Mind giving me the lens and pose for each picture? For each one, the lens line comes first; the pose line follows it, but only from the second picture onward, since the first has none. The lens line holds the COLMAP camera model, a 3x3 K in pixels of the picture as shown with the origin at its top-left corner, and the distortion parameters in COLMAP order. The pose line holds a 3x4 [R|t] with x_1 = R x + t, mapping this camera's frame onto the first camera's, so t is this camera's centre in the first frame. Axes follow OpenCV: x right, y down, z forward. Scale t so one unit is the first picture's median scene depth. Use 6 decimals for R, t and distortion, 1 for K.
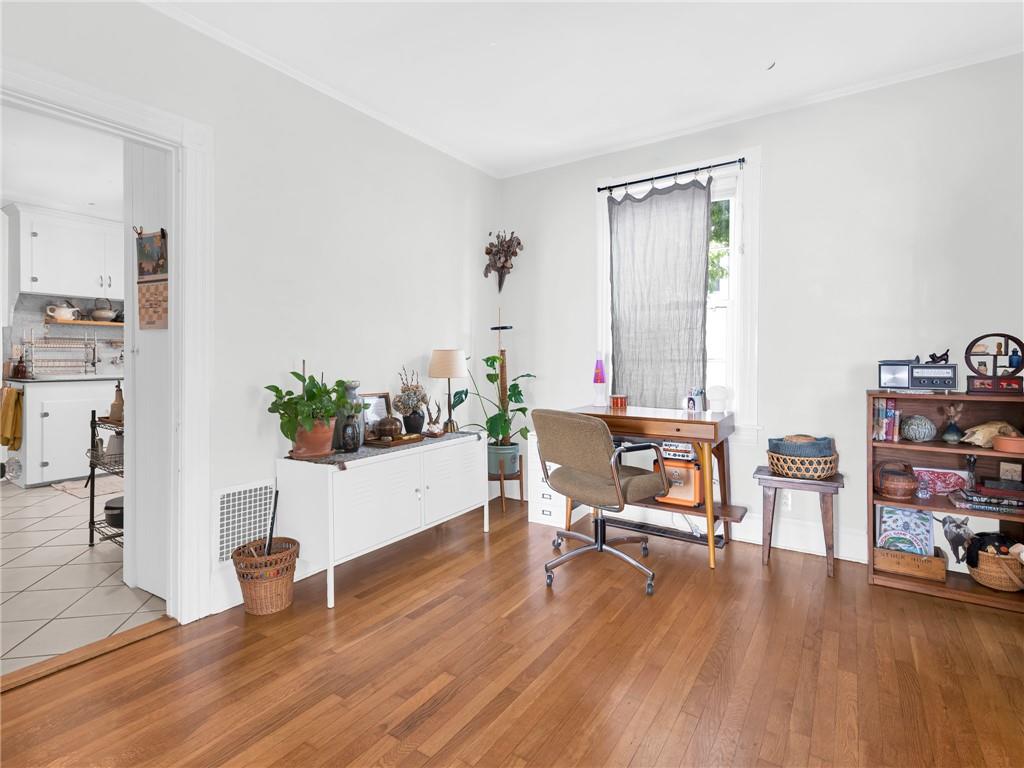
lens RADIAL K [[521.4, 0, 512.7], [0, 521.4, 372.9], [0, 0, 1]] dist [0.022482, -0.010496]
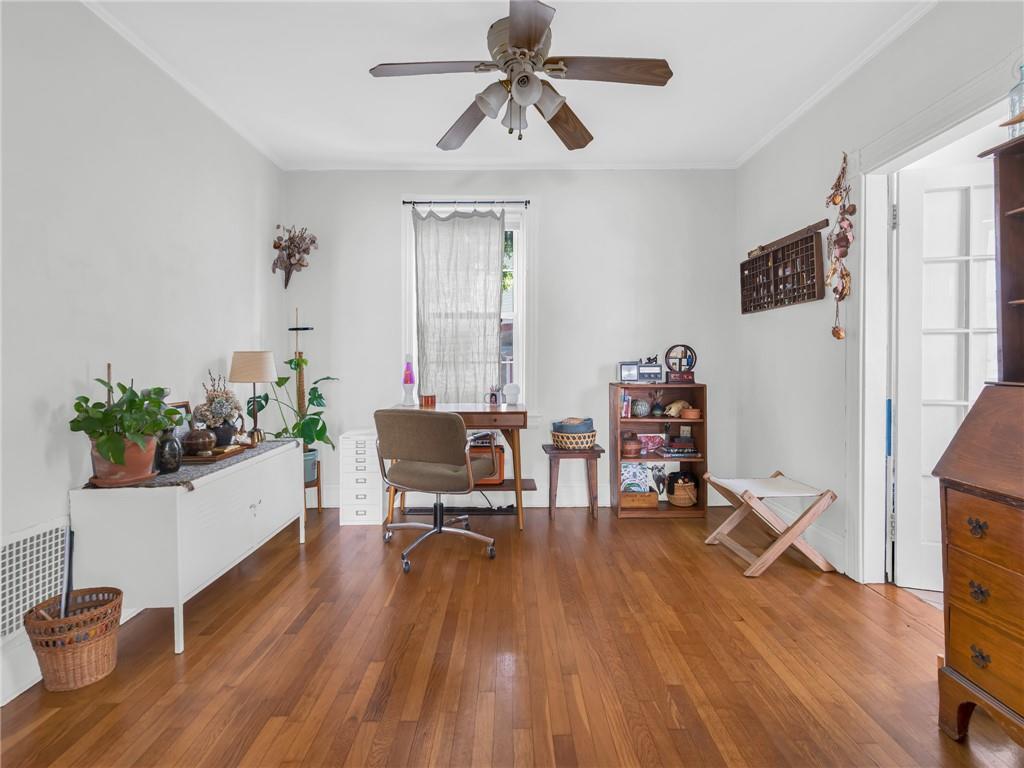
lens RADIAL K [[521.4, 0, 520.8], [0, 521.4, 376.6], [0, 0, 1]] dist [0.022482, -0.010496]
pose [[0.826984, -0.019453, 0.561889, -0.307715], [0.017622, 0.999807, 0.008677, -0.000269], [-0.561950, 0.002726, 0.827167, -0.021479]]
